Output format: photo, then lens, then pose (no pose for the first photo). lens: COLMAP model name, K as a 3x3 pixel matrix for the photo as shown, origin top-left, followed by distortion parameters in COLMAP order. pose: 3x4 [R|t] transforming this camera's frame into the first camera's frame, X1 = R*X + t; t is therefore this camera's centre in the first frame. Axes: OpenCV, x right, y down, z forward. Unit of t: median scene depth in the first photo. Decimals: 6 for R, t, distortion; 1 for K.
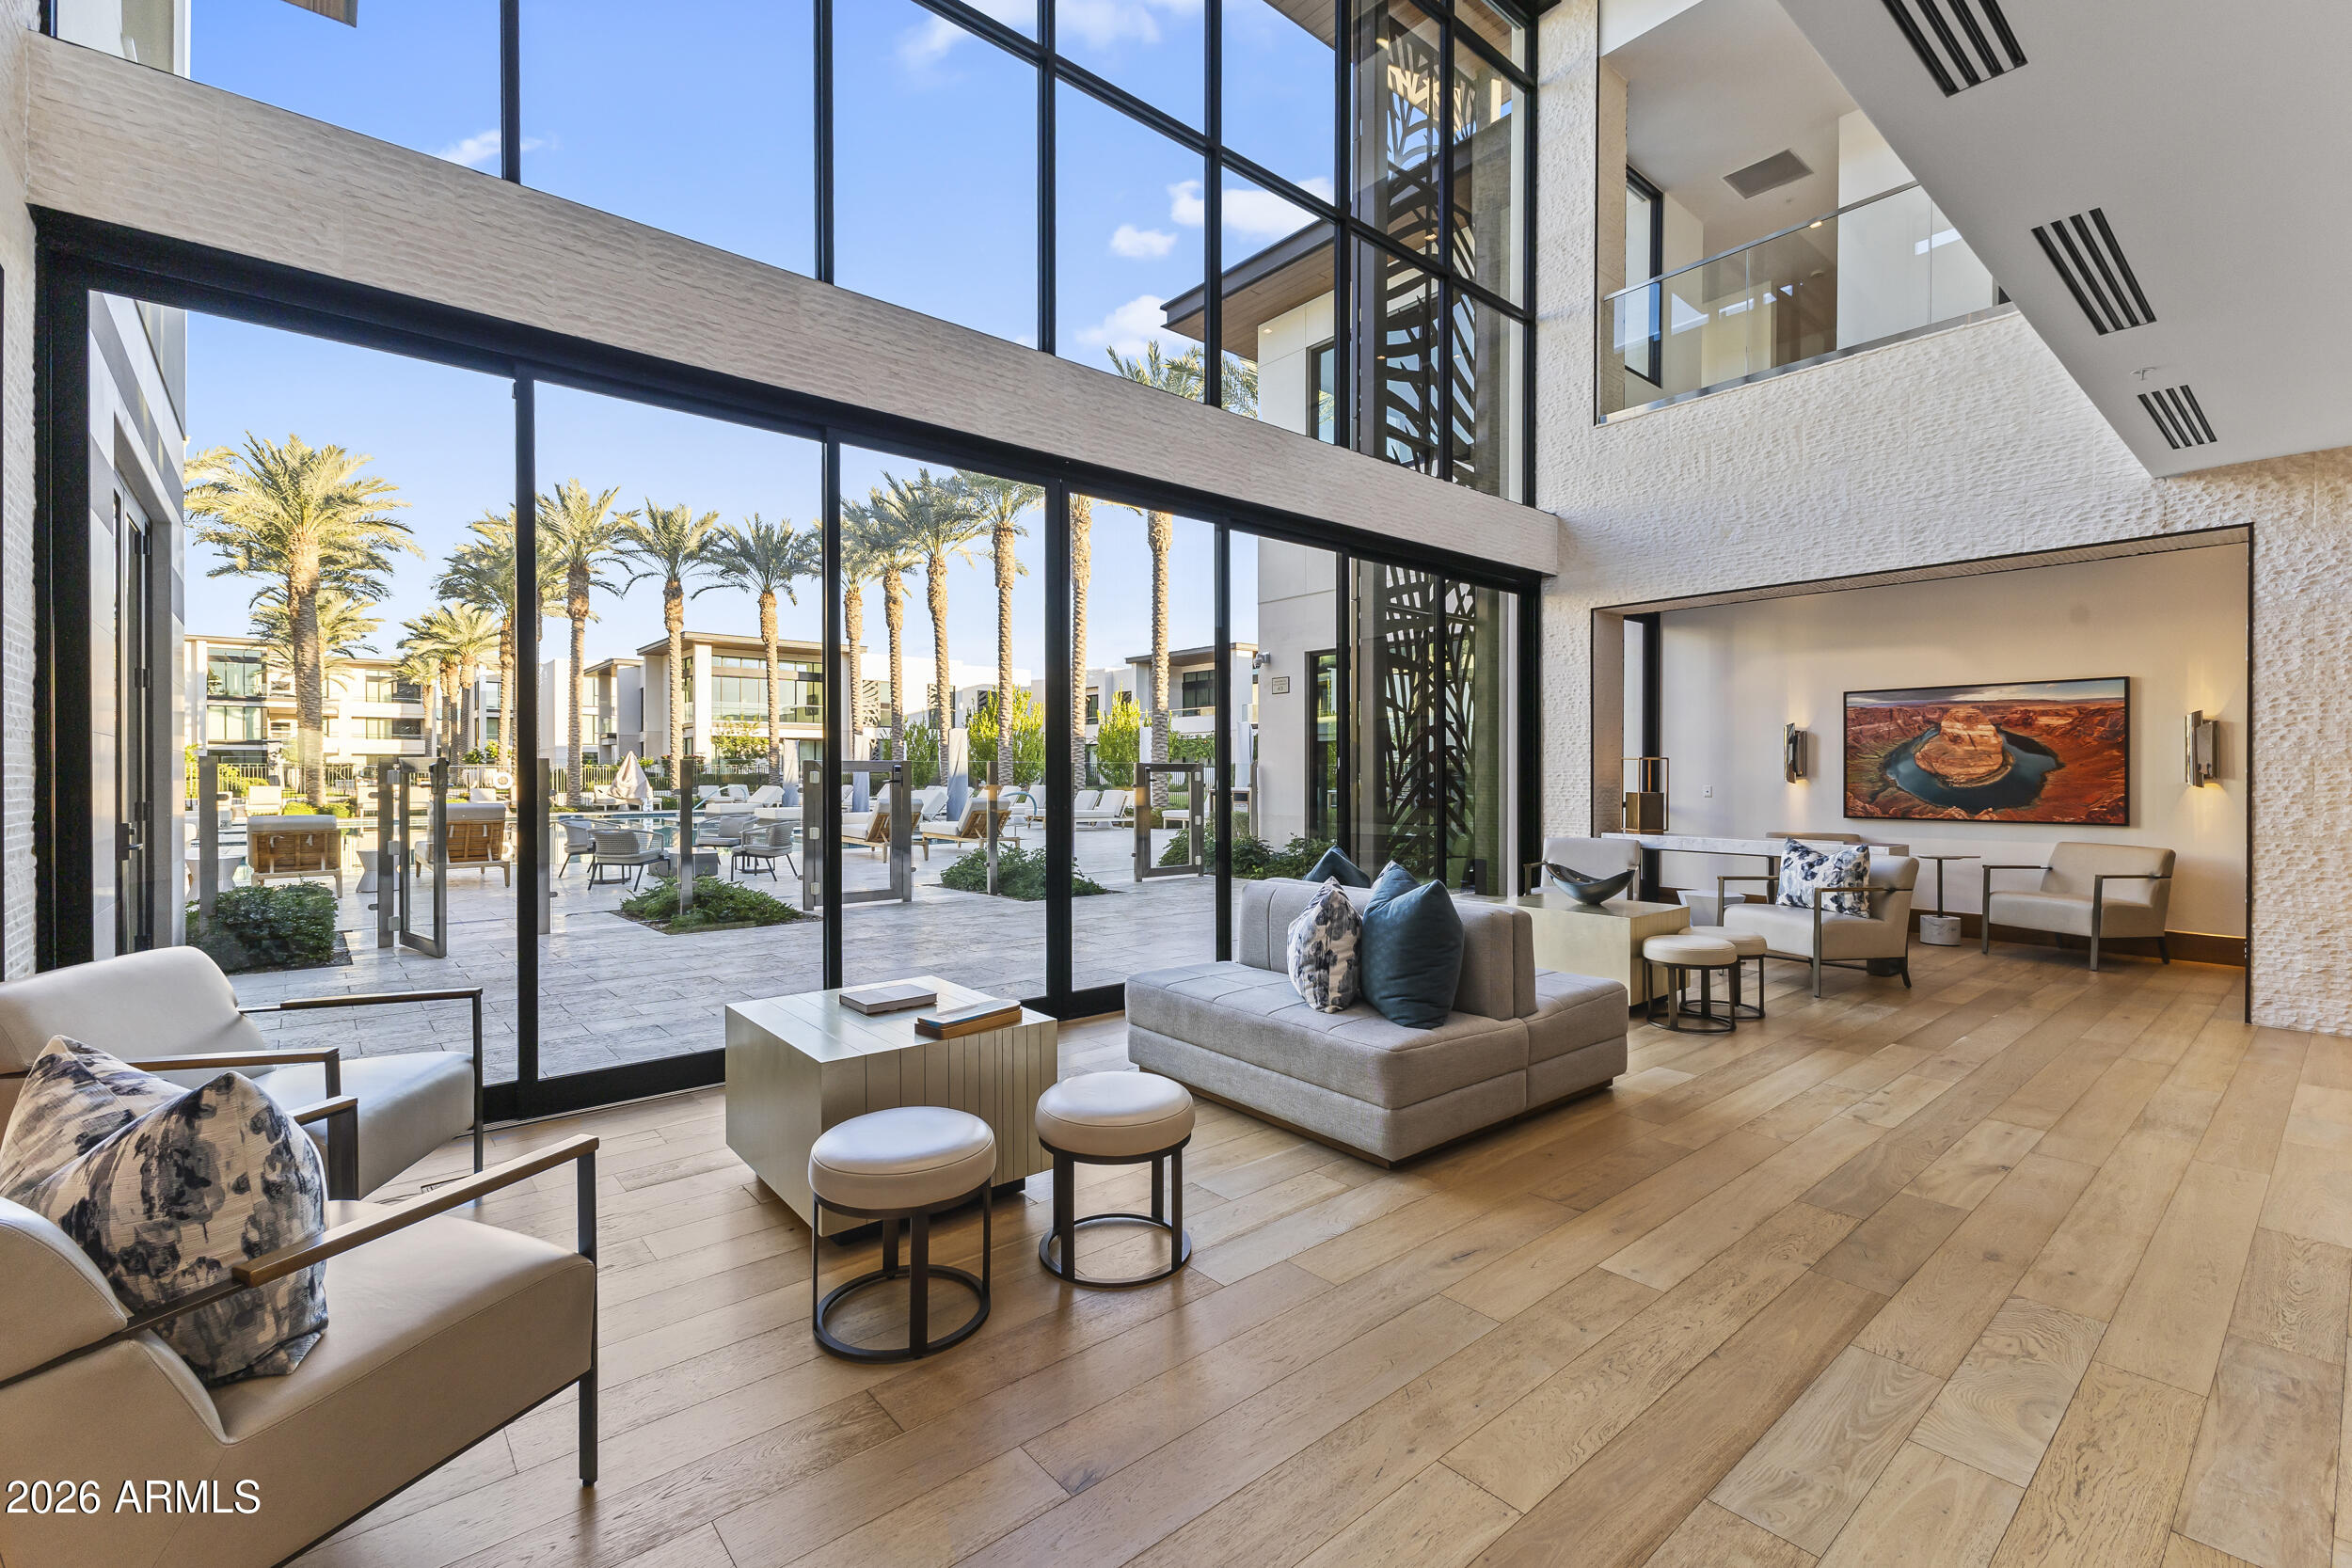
lens RADIAL K [[1015.1, 0, 1176.2], [0, 1015.1, 777.4], [0, 0, 1]] dist [0.010352, -0.001703]
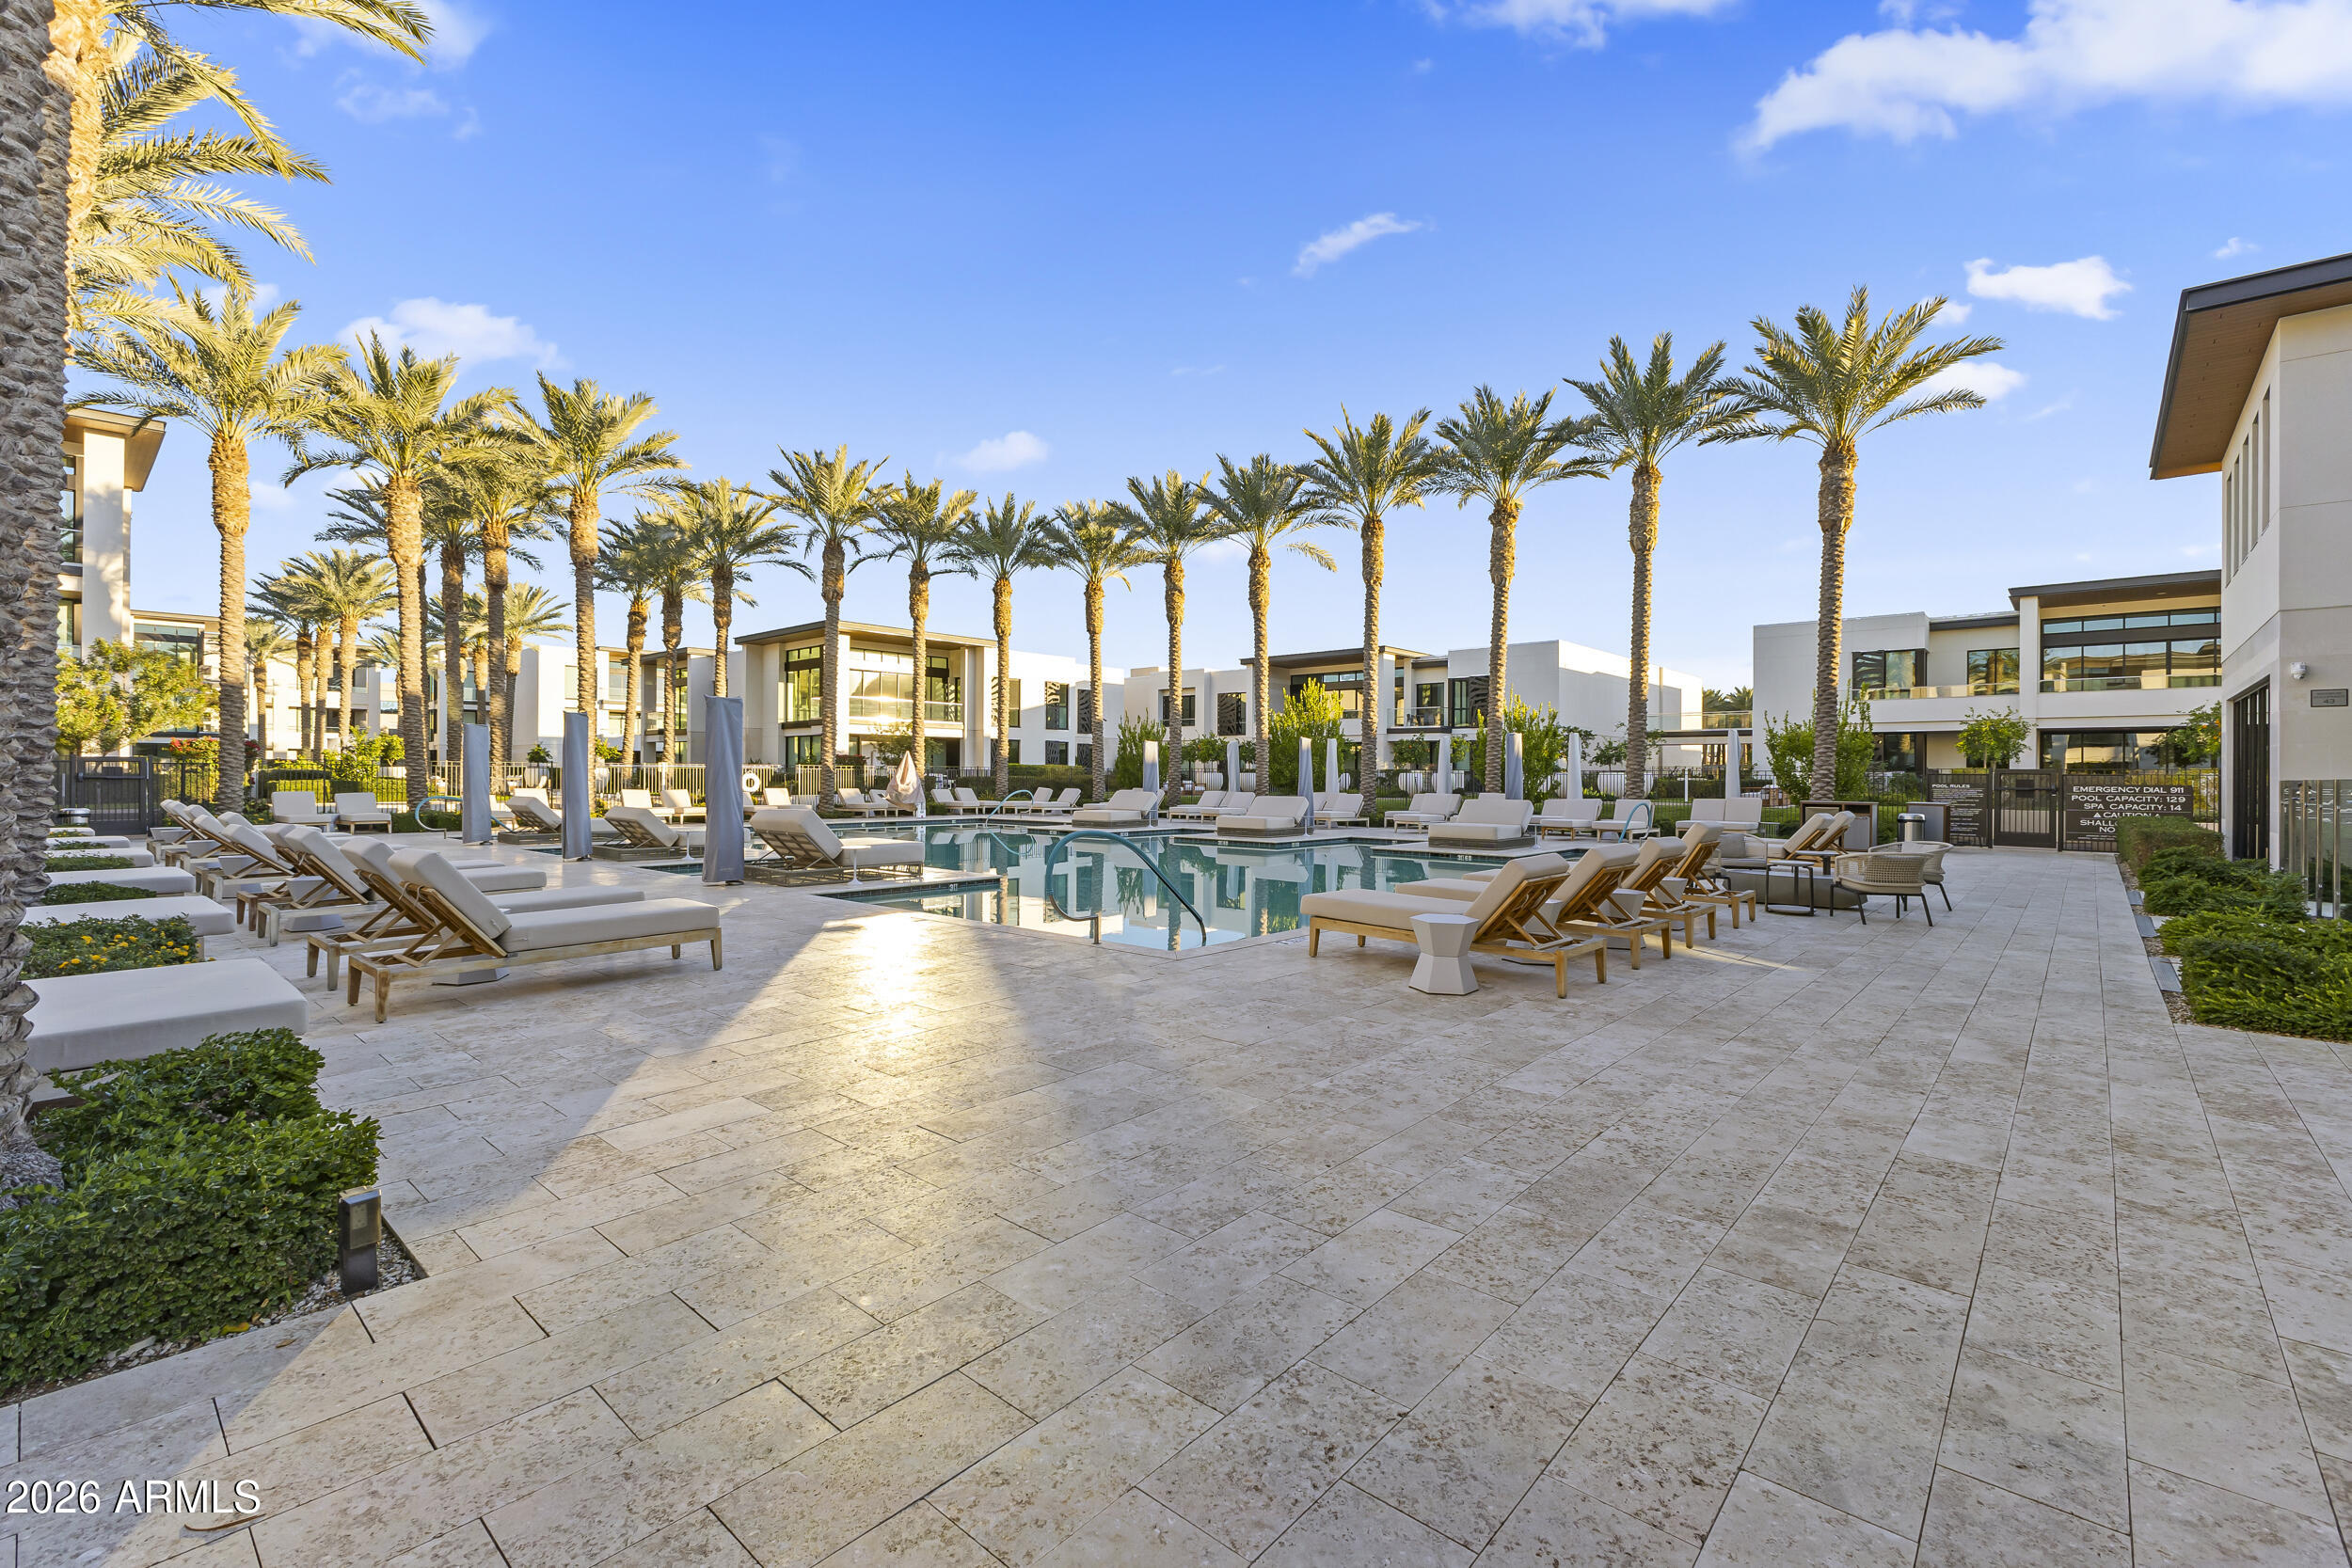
lens RADIAL K [[1015.1, 0, 1185.5], [0, 1015.1, 769.4], [0, 0, 1]] dist [0.010352, -0.001703]
pose [[0.990311, 0.007210, 0.138682, -0.380928], [-0.005847, 0.999931, -0.010233, -0.000885], [-0.138746, 0.009323, 0.990284, 0.067379]]
